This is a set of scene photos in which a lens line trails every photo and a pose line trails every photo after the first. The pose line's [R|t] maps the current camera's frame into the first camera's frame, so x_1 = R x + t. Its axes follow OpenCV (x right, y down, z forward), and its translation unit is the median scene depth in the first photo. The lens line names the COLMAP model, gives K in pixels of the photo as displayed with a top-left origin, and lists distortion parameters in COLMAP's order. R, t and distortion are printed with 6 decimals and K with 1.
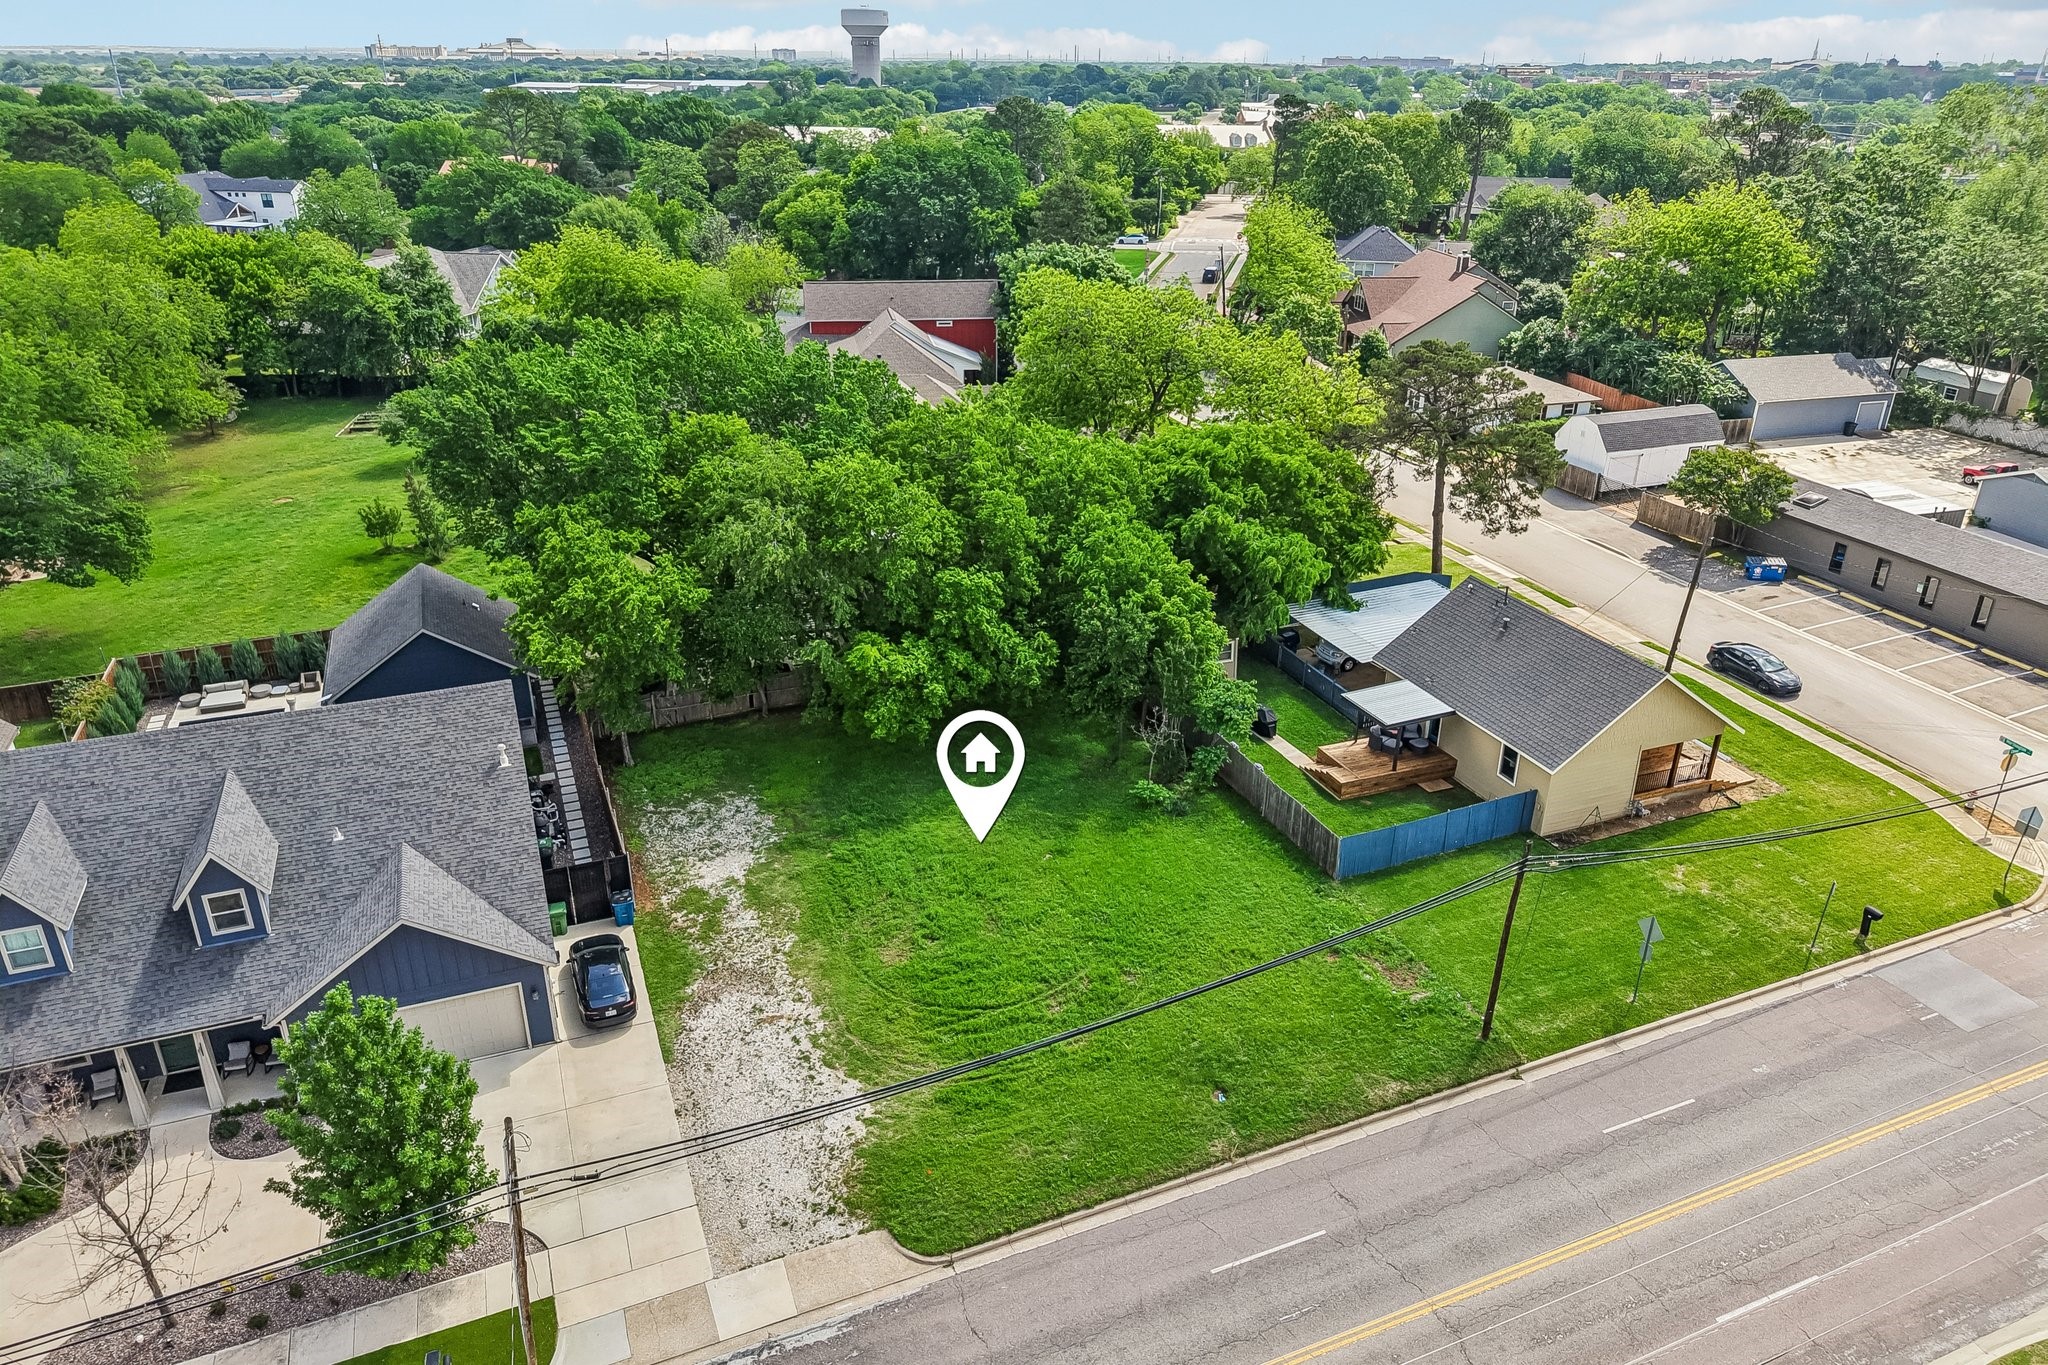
lens RADIAL K [[1371.3, 0, 1014.6], [0, 1371.3, 678.0], [0, 0, 1]] dist [0.012228, -0.007544]
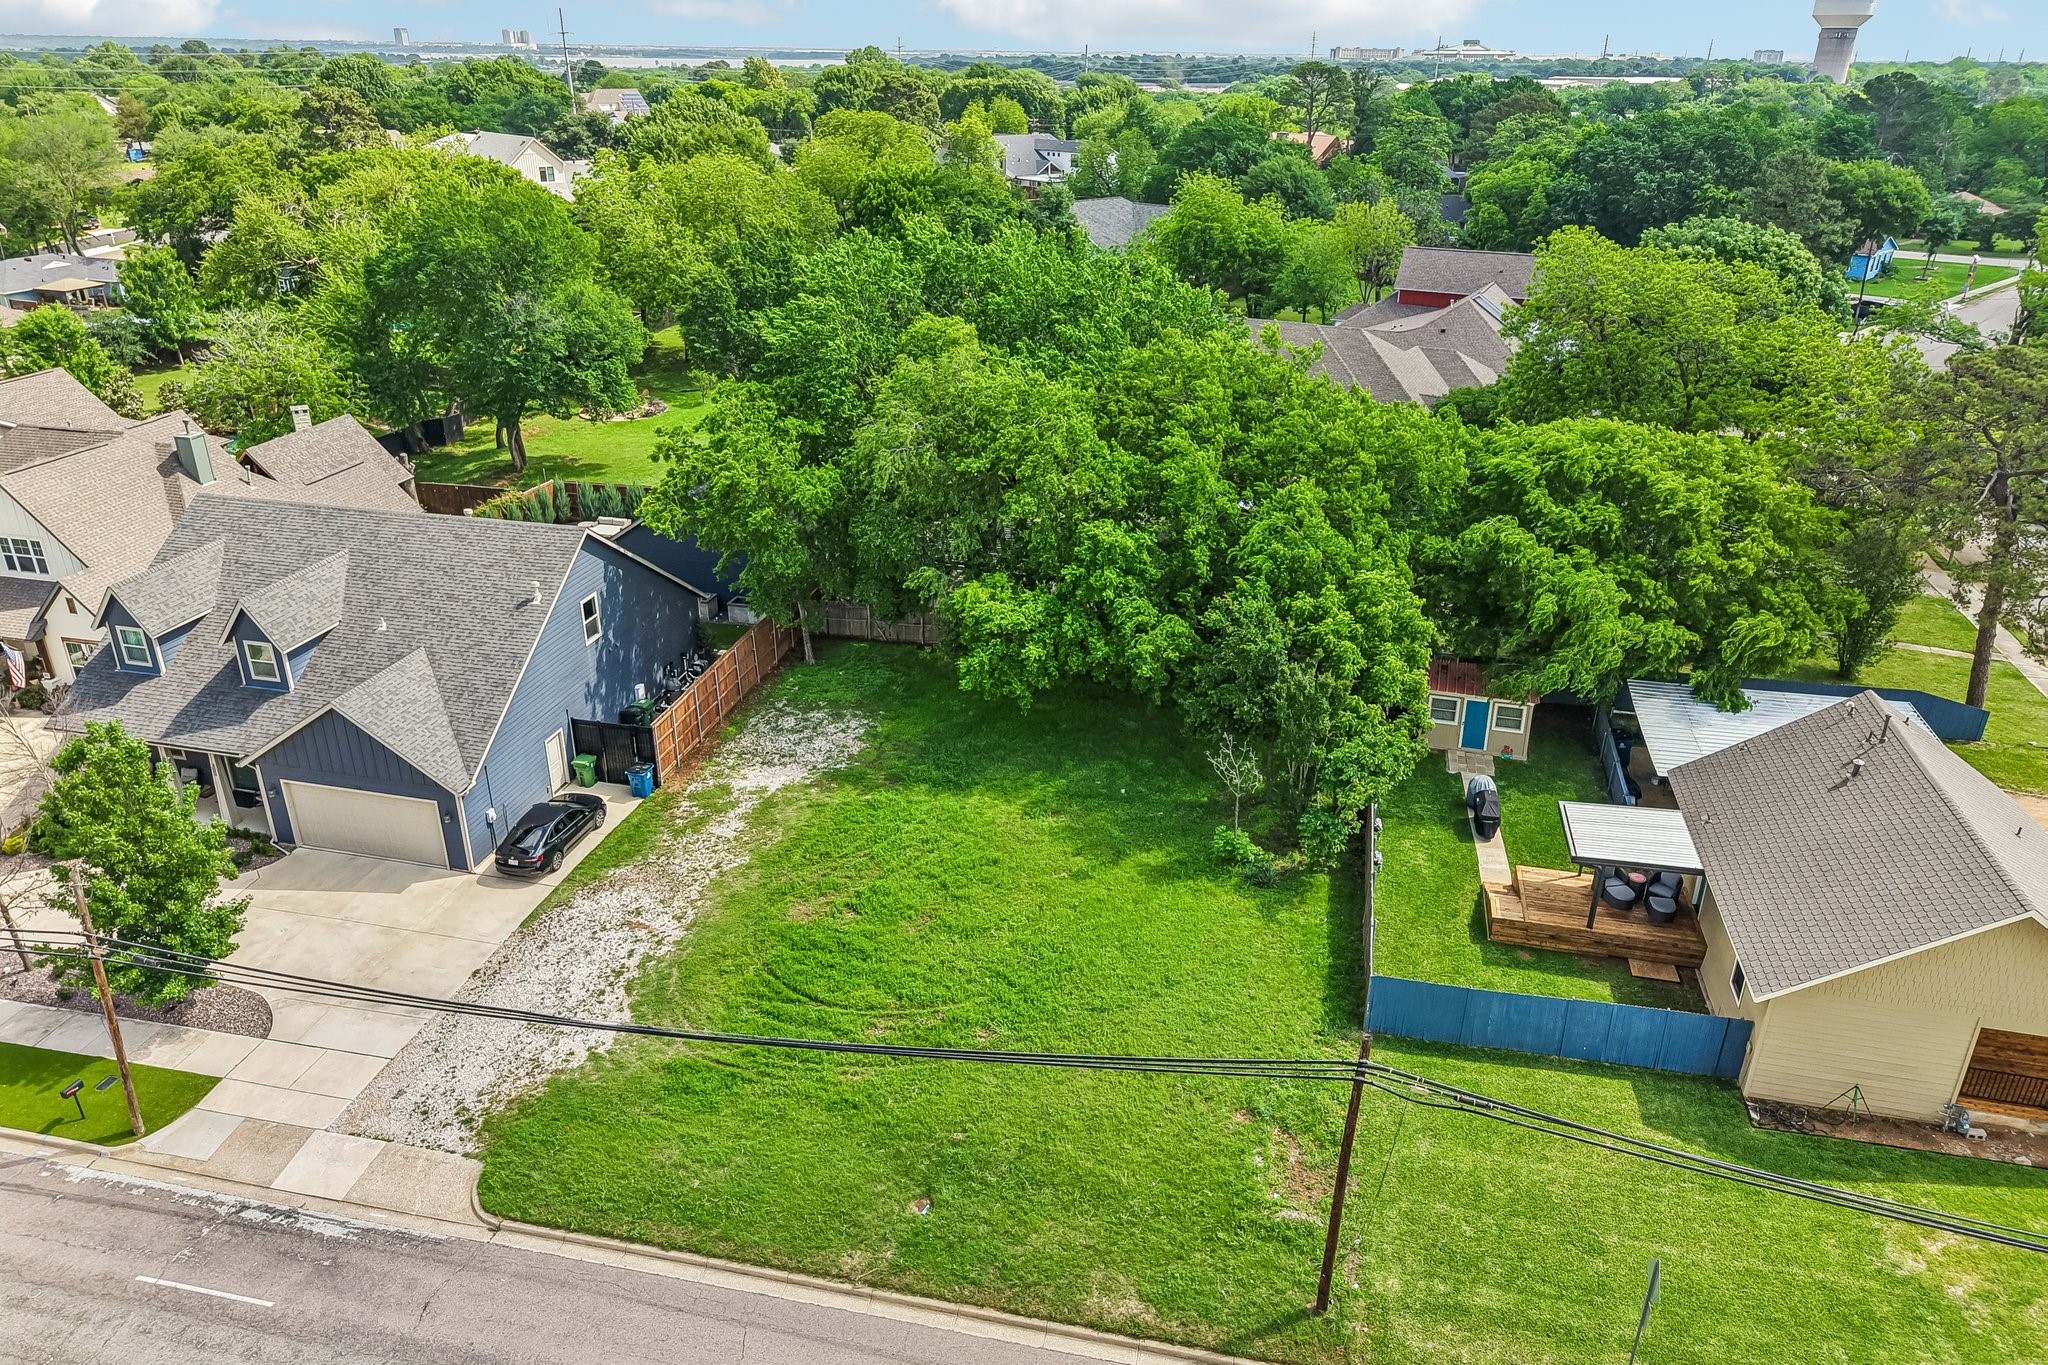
lens RADIAL K [[1371.3, 0, 1018.1], [0, 1371.3, 674.6], [0, 0, 1]] dist [0.012228, -0.007544]
pose [[0.814654, 0.239027, -0.528399, 0.385486], [-0.241423, 0.968189, 0.065759, -0.031497], [0.527308, 0.073997, 0.846446, 0.267705]]
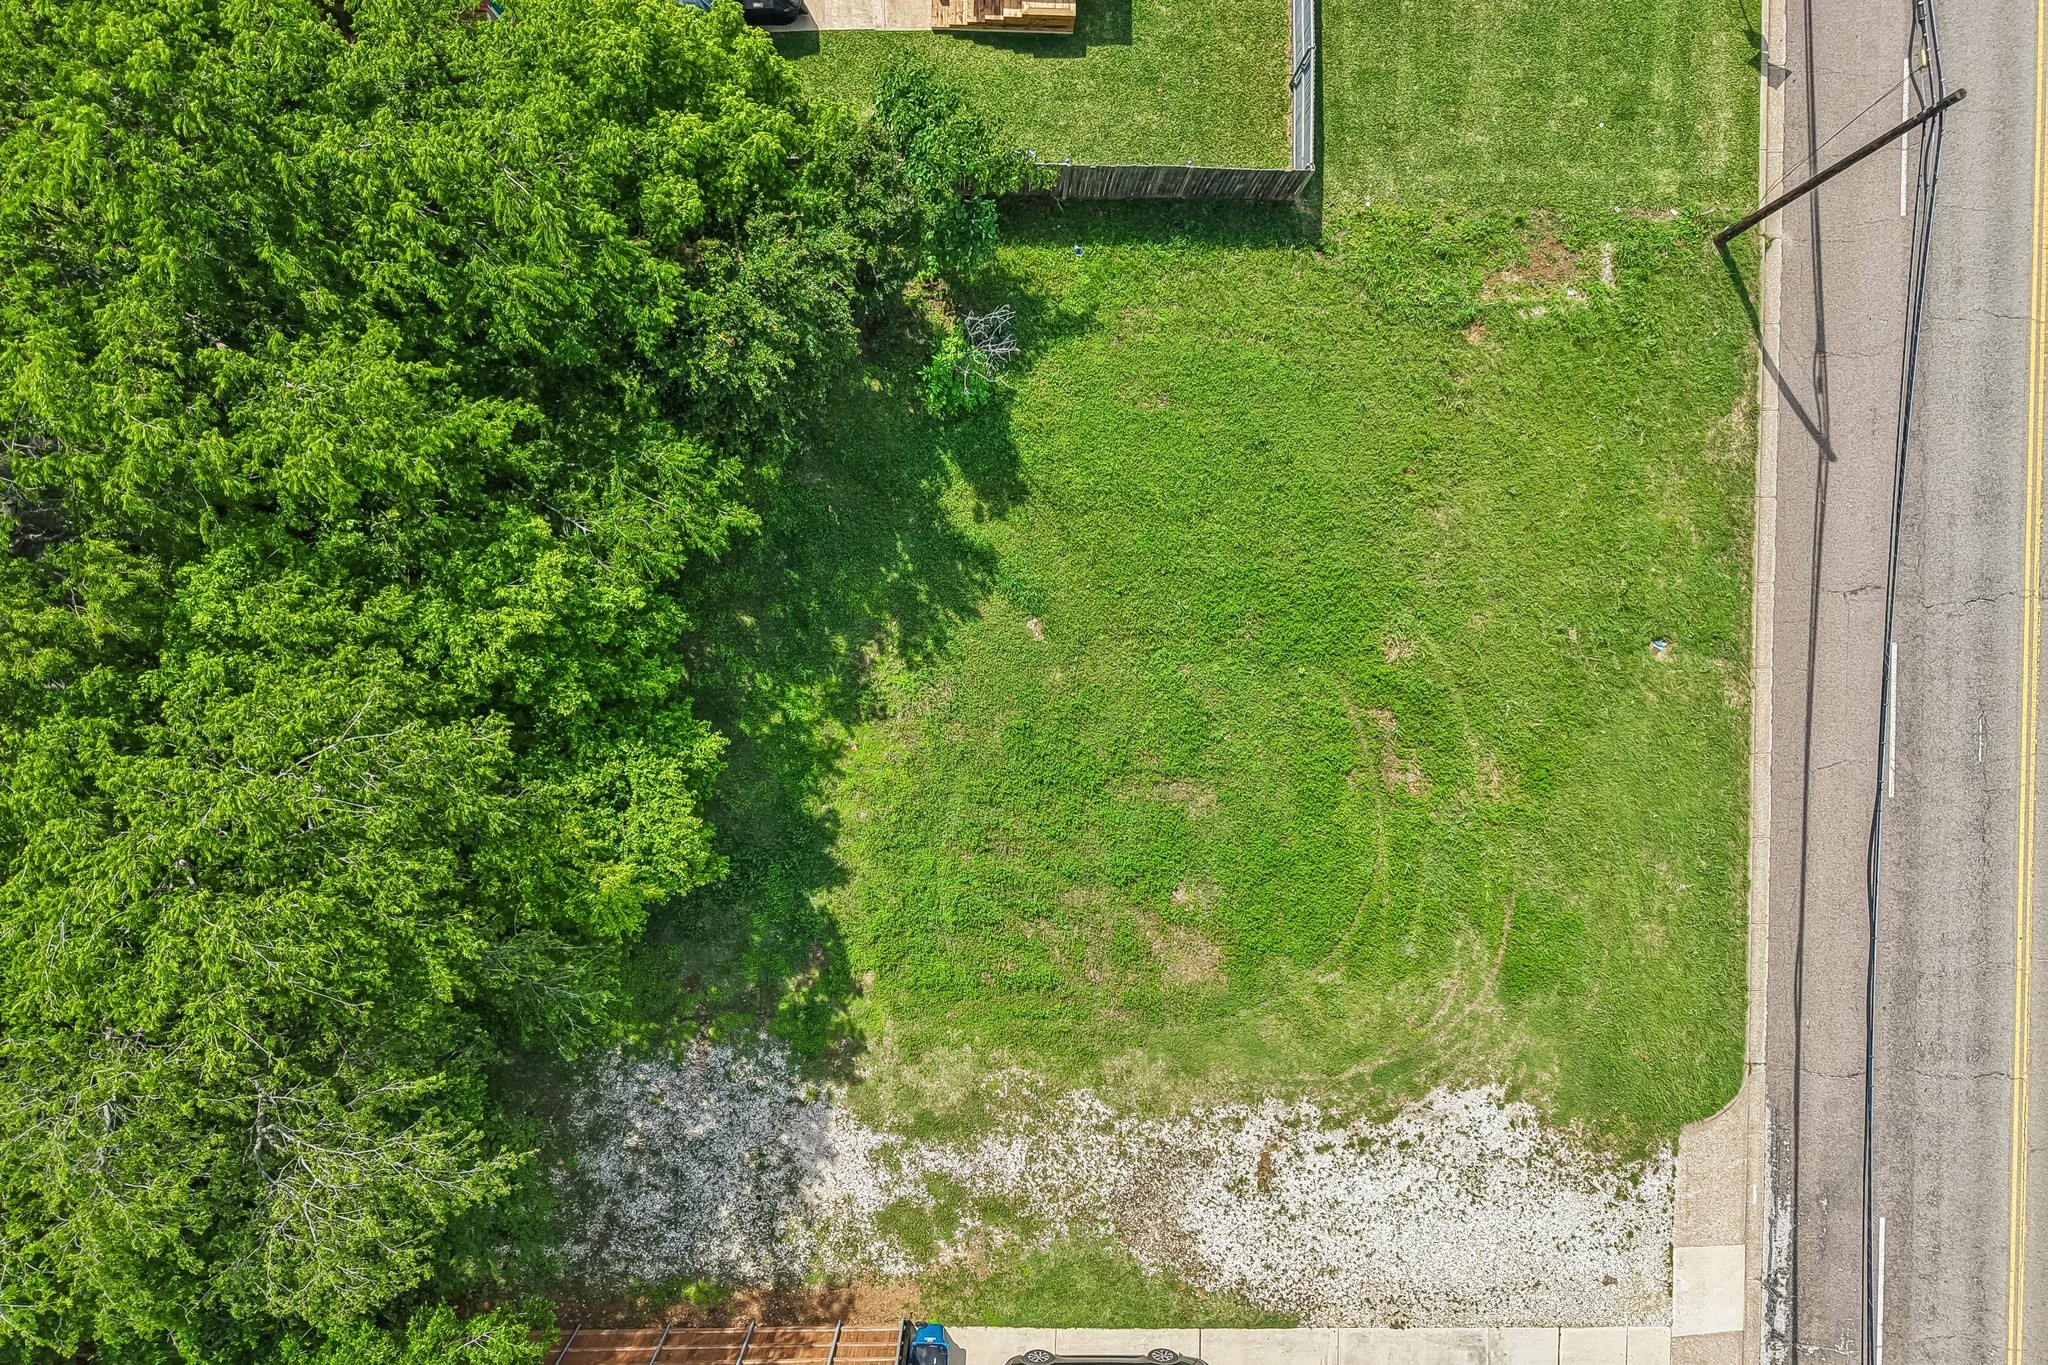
lens RADIAL K [[1371.3, 0, 1025.2], [0, 1371.3, 678.8], [0, 0, 1]] dist [0.012228, -0.007544]
pose [[0.381520, -0.924355, 0.003248, 0.000795], [0.362978, 0.153046, 0.919143, -0.366008], [-0.850111, -0.349492, 0.393911, 0.731331]]
